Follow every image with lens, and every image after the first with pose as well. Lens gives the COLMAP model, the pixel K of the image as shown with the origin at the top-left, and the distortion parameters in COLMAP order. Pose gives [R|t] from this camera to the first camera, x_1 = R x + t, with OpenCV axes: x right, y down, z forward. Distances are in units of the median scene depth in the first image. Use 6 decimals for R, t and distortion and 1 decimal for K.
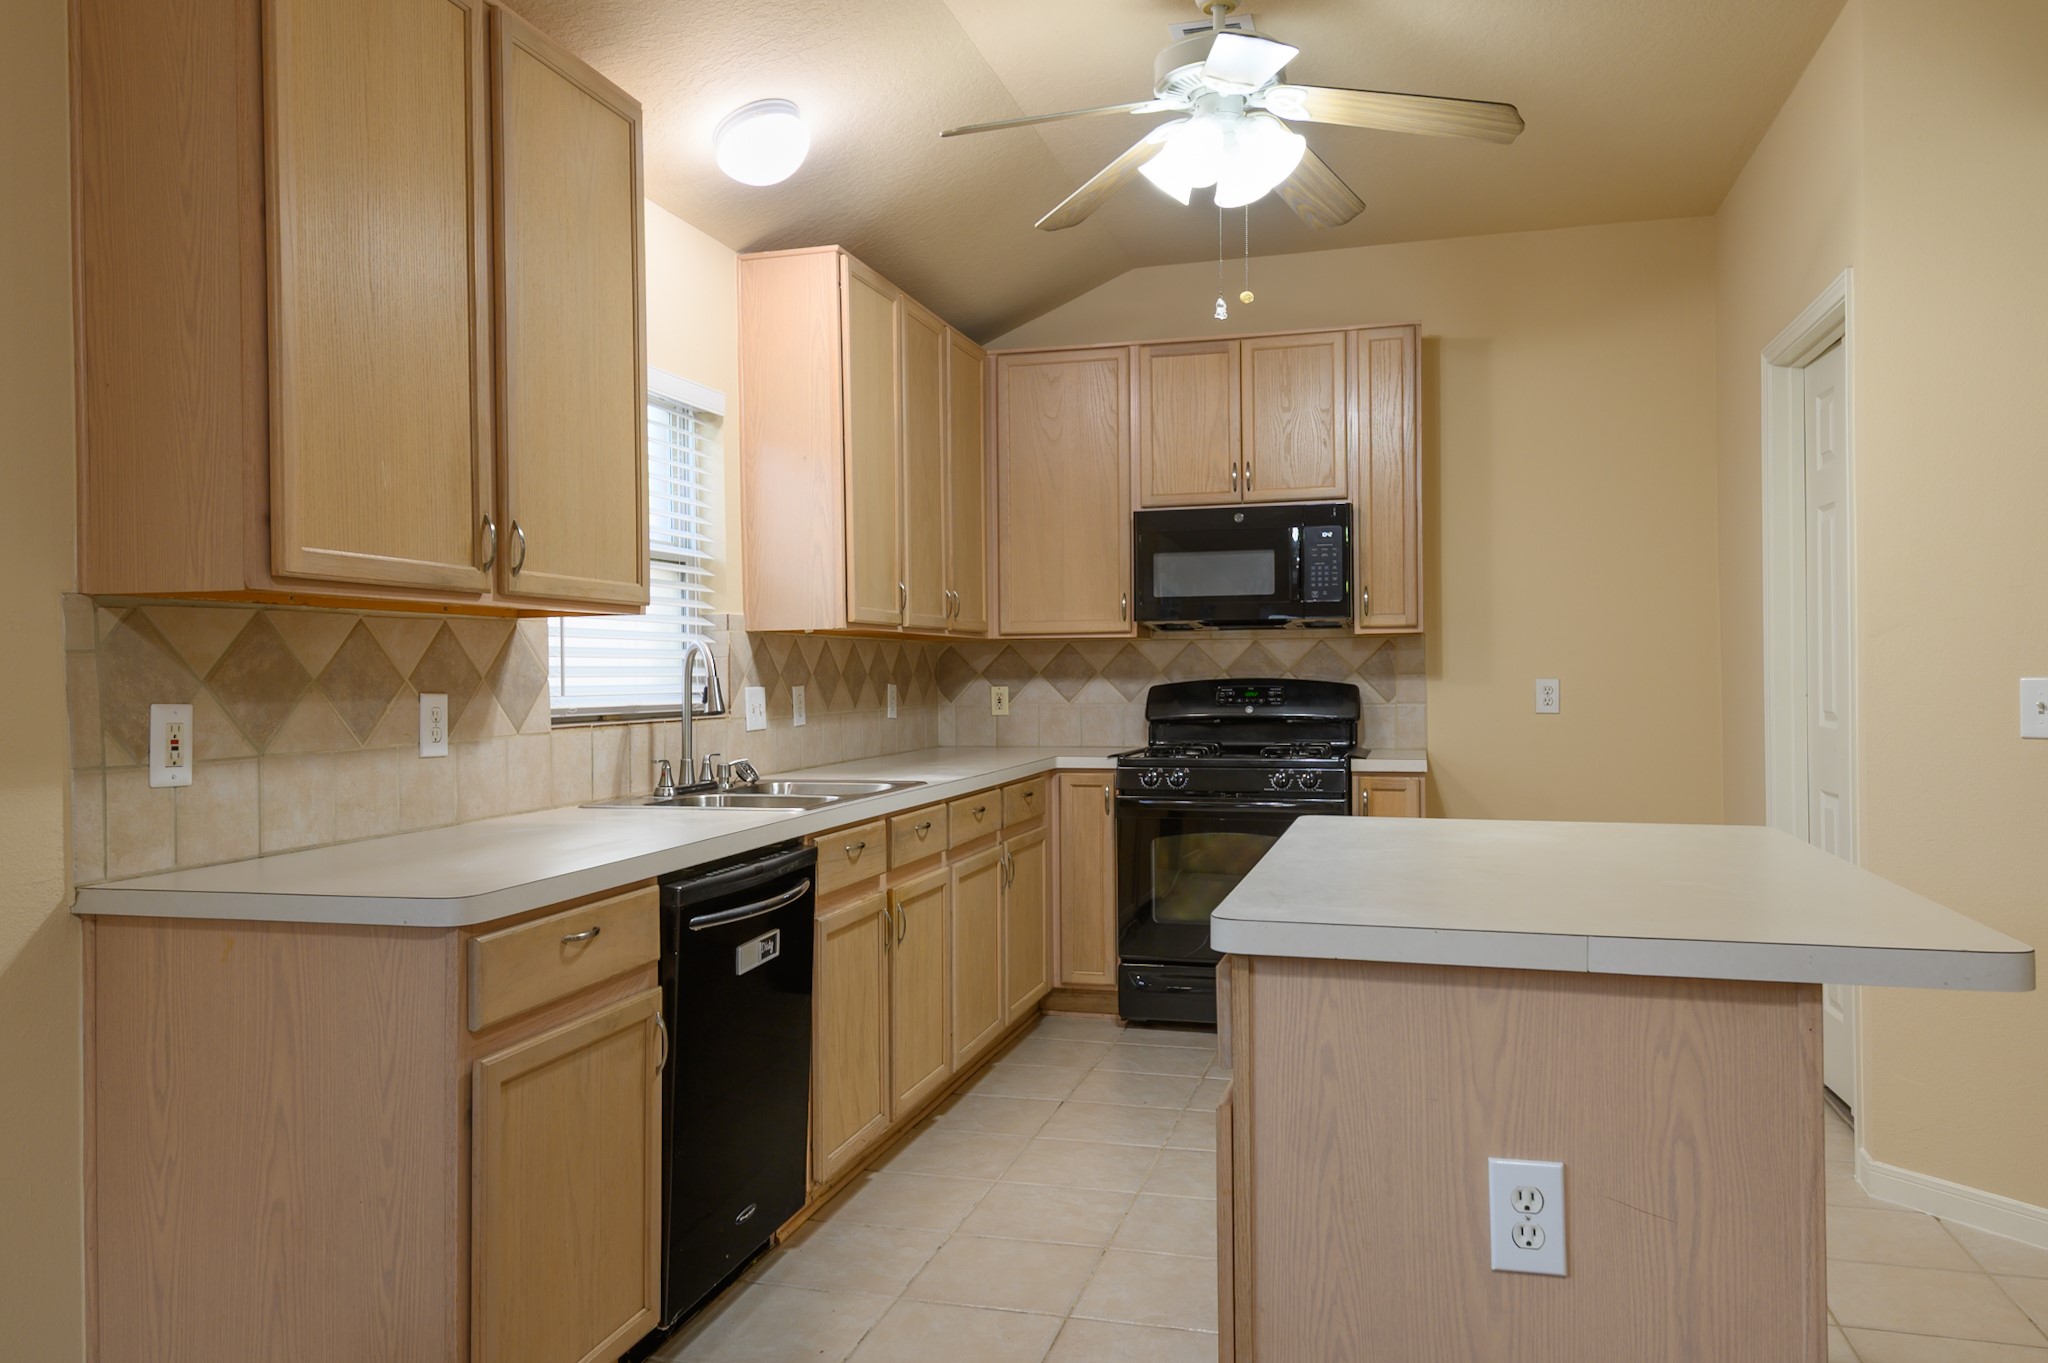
lens RADIAL K [[1533.5, 0, 1018.7], [0, 1533.5, 675.8], [0, 0, 1]] dist [0.048115, -0.001786]
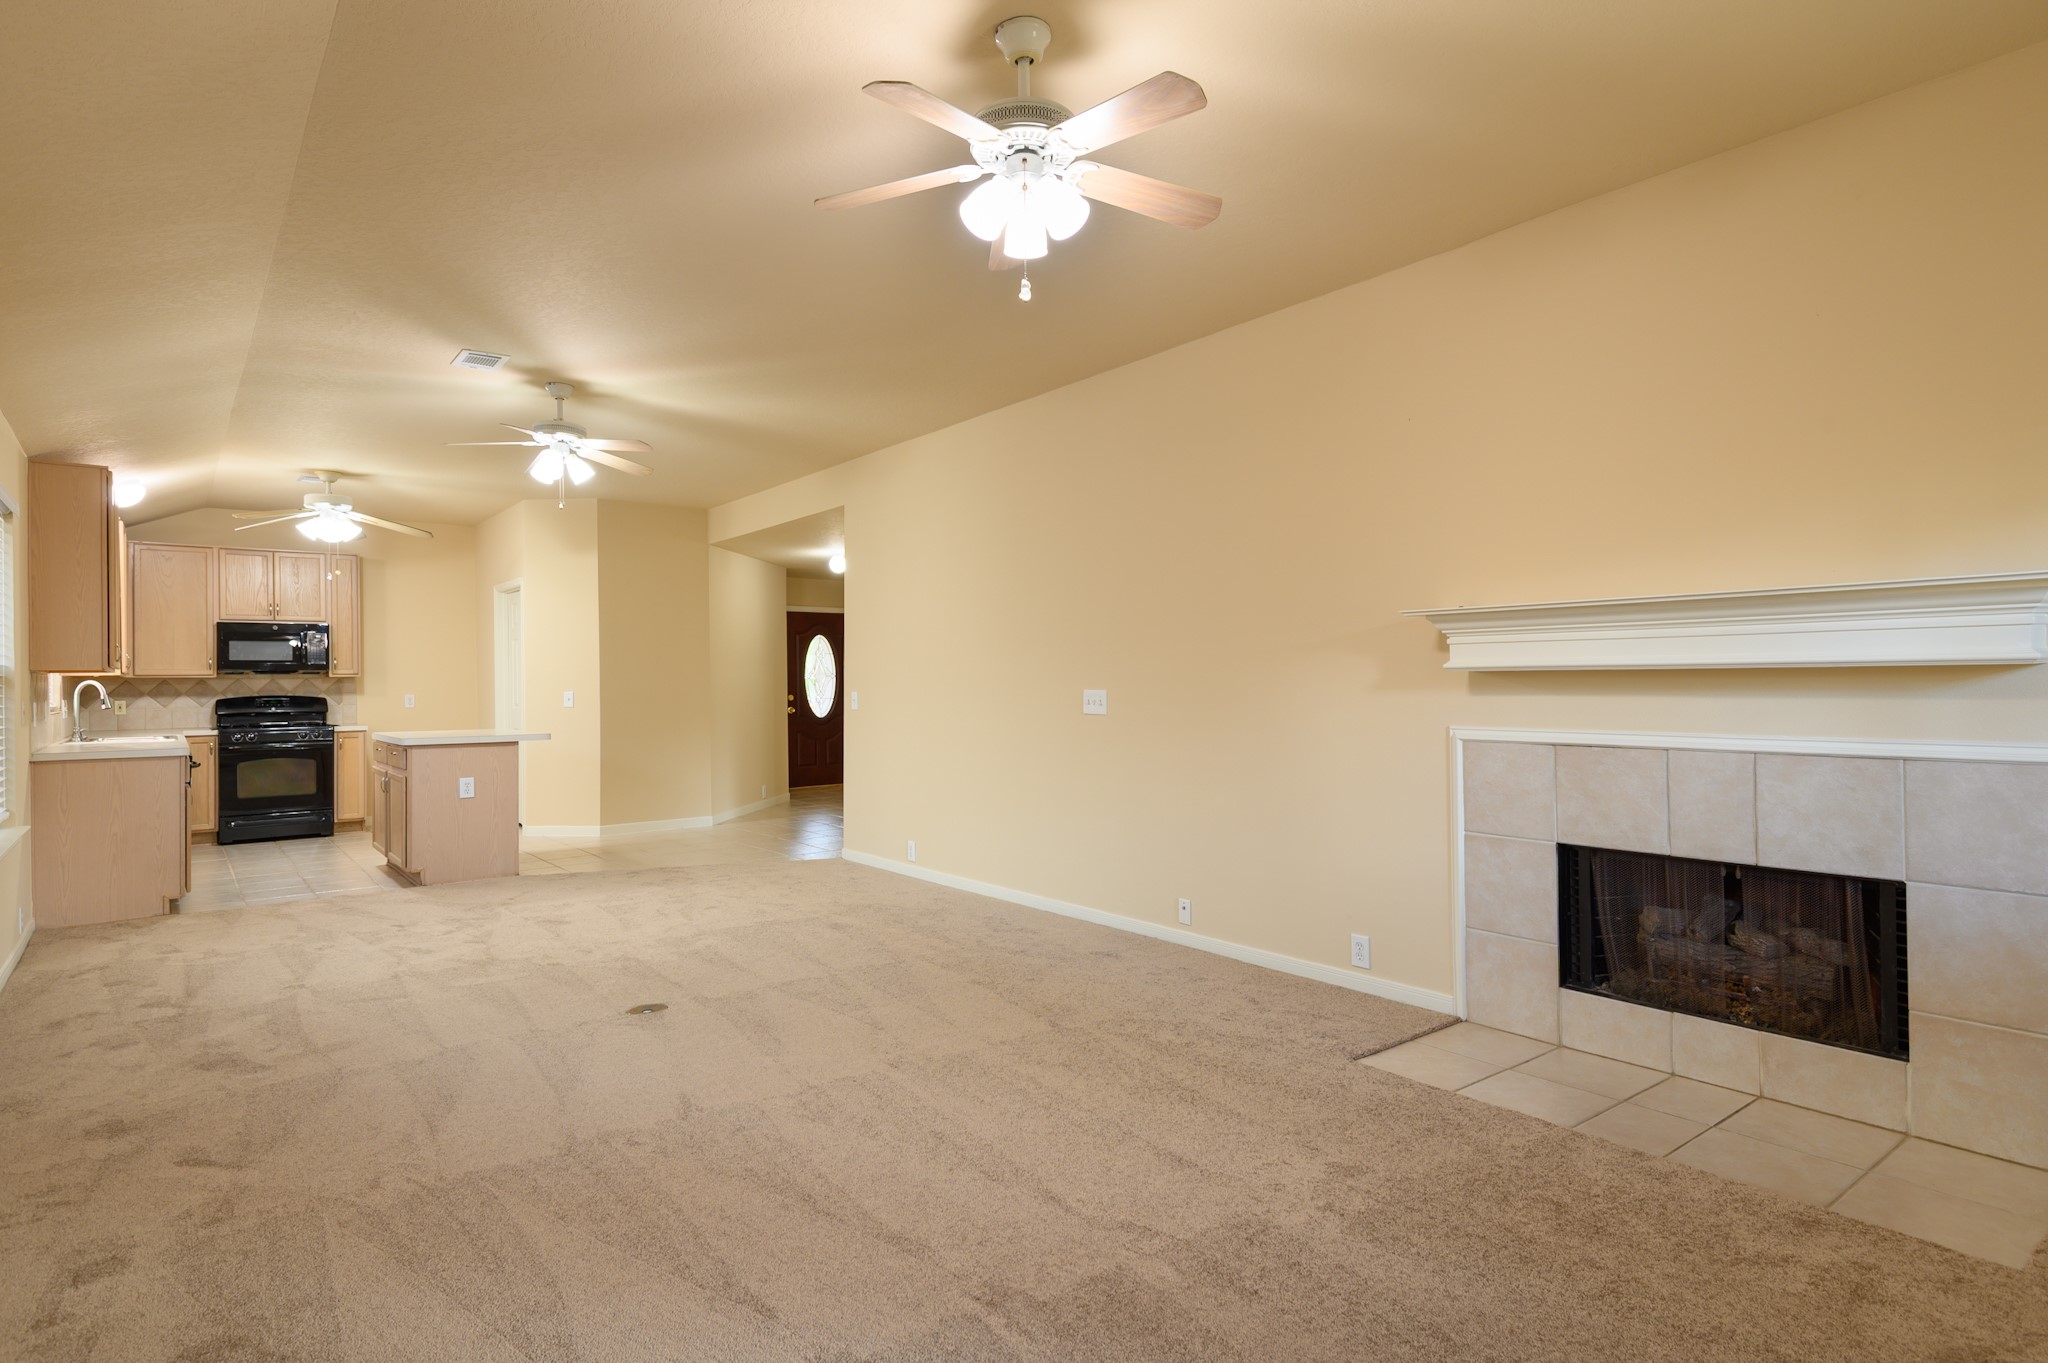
lens RADIAL K [[1098.7, 0, 1030.8], [0, 1098.7, 678.3], [0, 0, 1]] dist [0.003911, 0.000455]
pose [[0.601630, 0.006494, 0.798748, -0.563072], [0.006660, 0.999891, -0.013146, 0.005721], [-0.798747, 0.013228, 0.601522, -1.048596]]
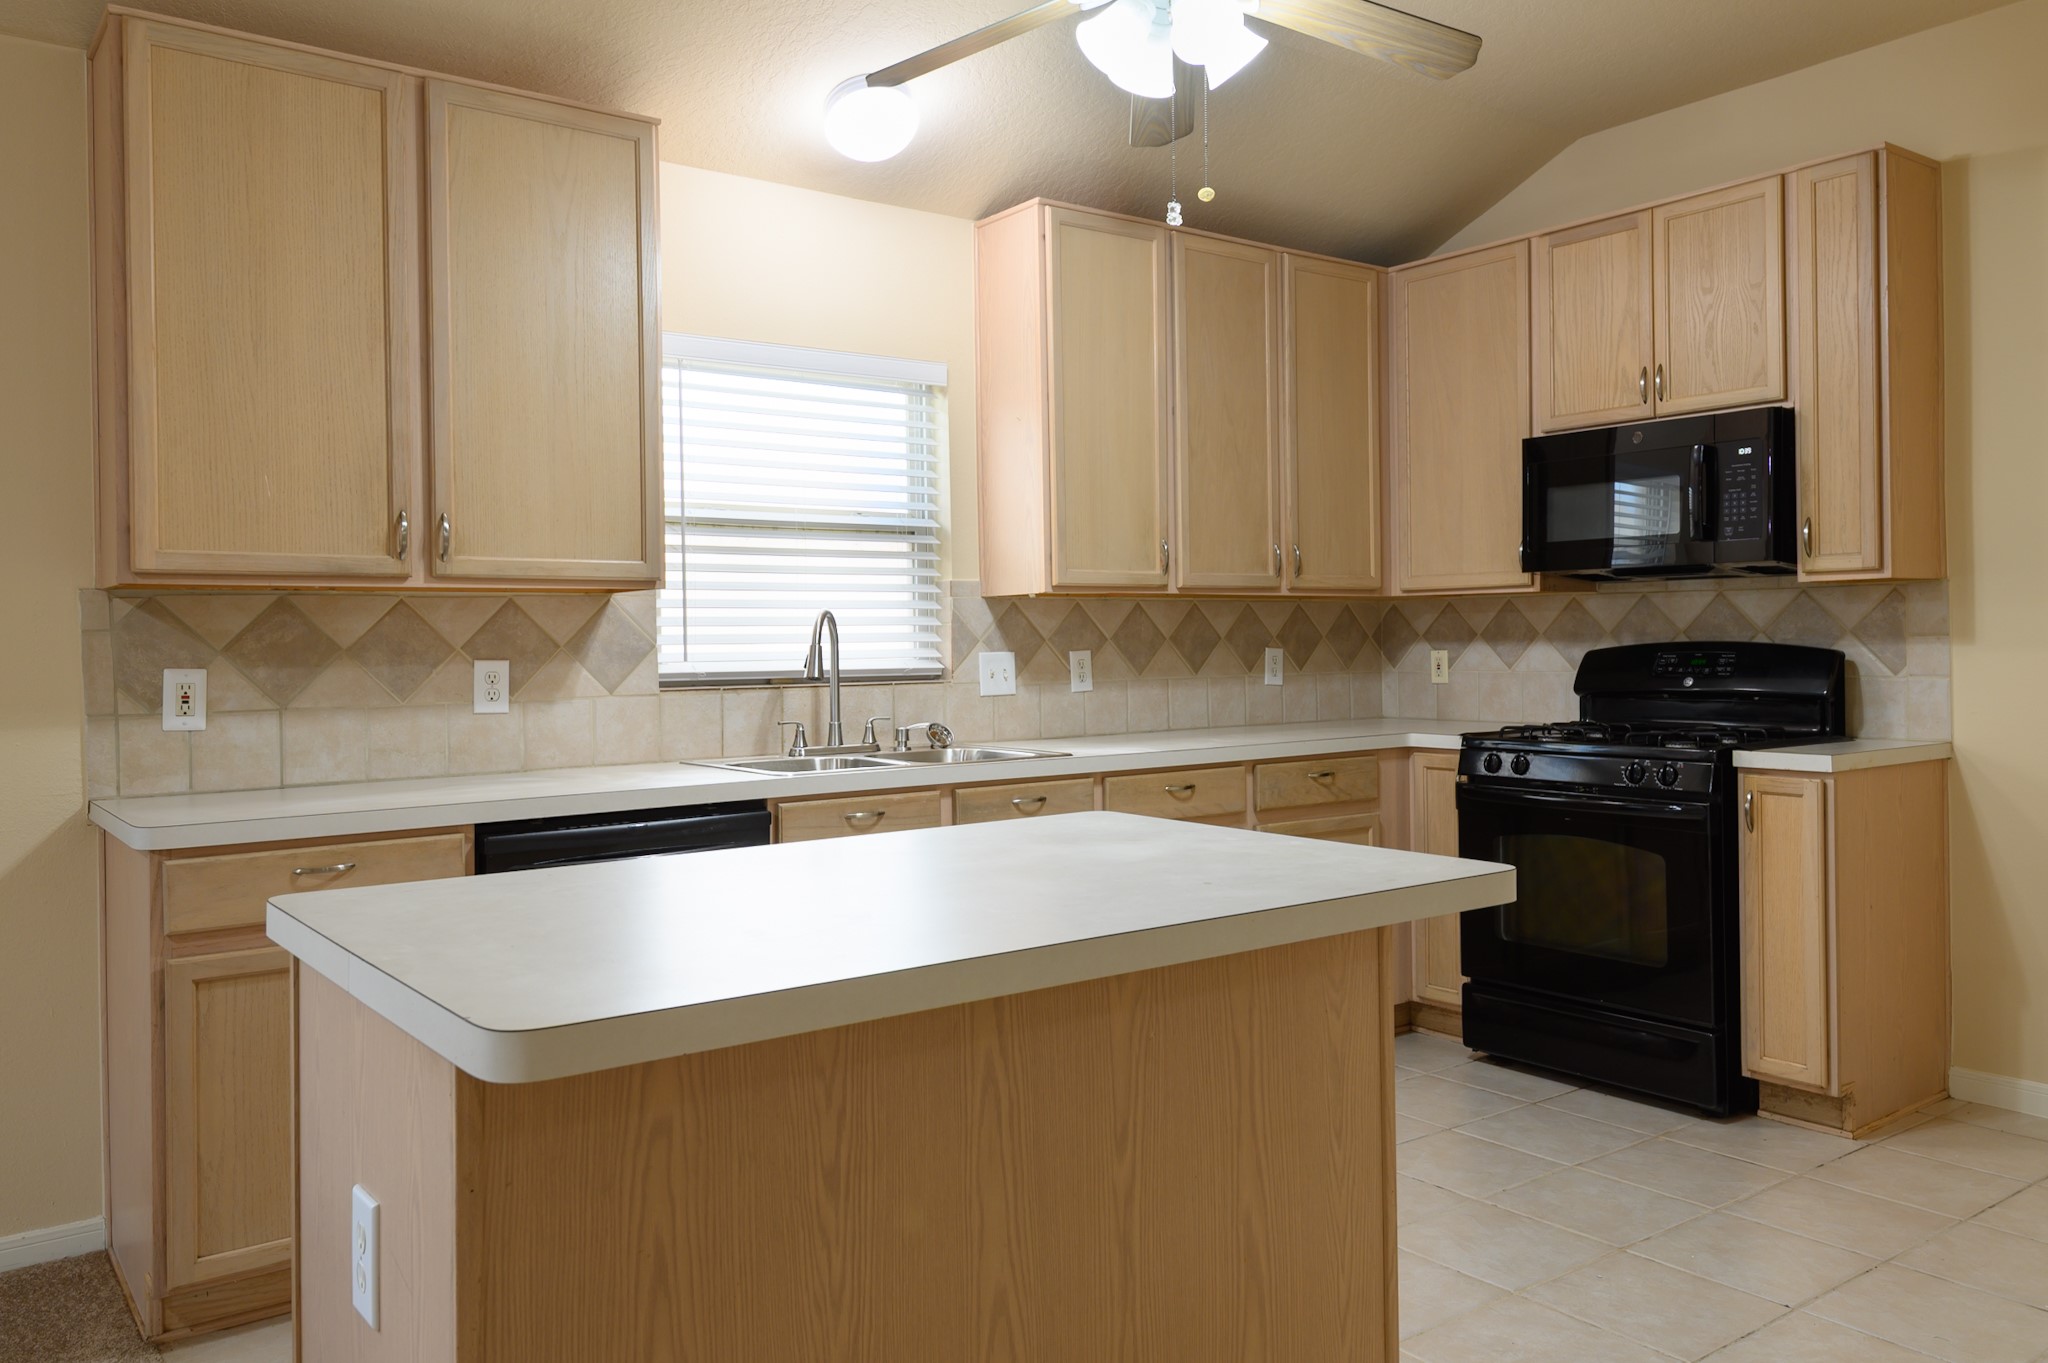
lens RADIAL K [[1572.1, 0, 1020.9], [0, 1572.1, 644.5], [0, 0, 1]] dist [0.038119, -0.007293]
pose [[0.790405, 0.000973, -0.612583, 0.432264], [0.004322, 0.999965, 0.007165, -0.004649], [0.612569, -0.008311, 0.790374, 0.184102]]
